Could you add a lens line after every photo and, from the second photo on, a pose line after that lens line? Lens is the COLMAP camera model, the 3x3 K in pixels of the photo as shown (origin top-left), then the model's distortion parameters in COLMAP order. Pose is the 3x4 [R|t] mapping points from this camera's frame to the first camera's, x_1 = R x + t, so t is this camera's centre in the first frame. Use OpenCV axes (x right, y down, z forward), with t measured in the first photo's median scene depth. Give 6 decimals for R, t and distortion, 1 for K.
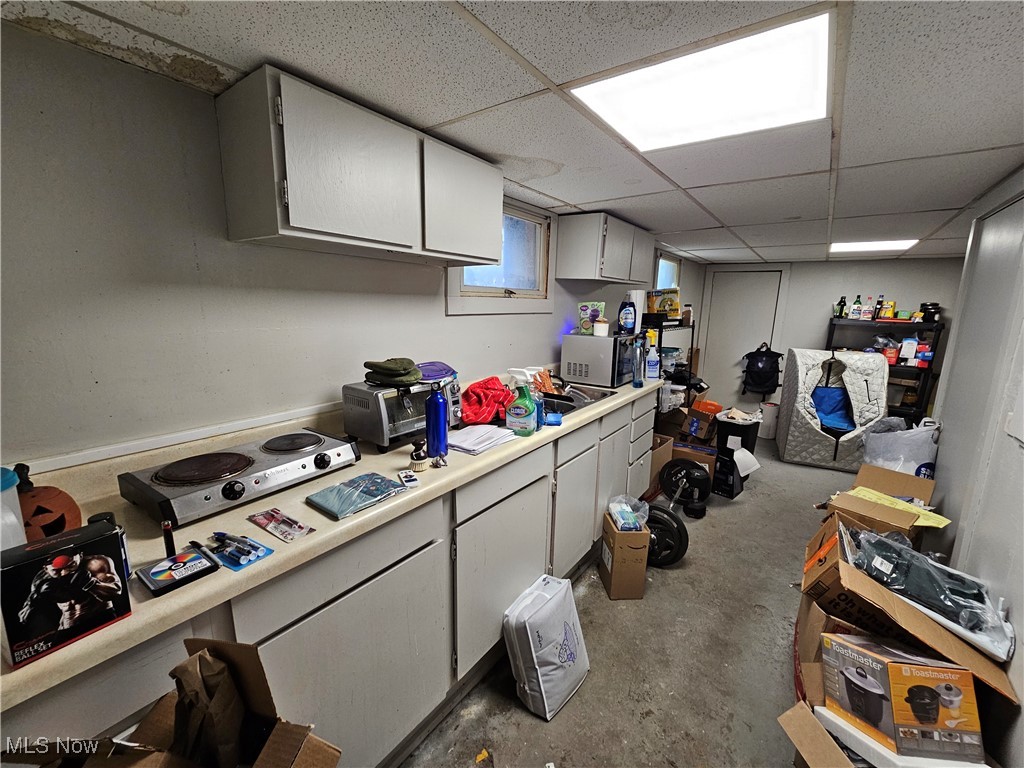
lens RADIAL K [[419.0, 0, 509.4], [0, 419.0, 382.0], [0, 0, 1]] dist [-0.003395, -0.000336]
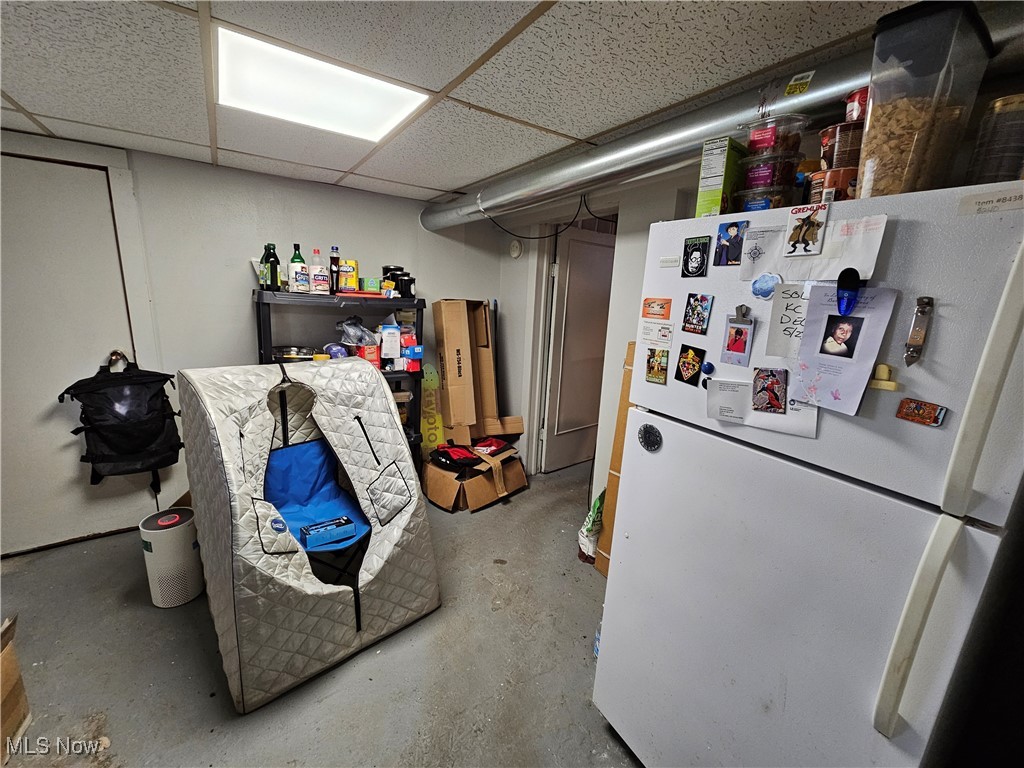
lens RADIAL K [[406.0, 0, 509.2], [0, 406.0, 384.7], [0, 0, 1]] dist [-0.002173, -0.000293]
pose [[0.327571, -0.217180, 0.919527, 0.448527], [0.140892, 0.973570, 0.179753, -0.097839], [-0.934262, 0.070672, 0.349513, 0.621338]]
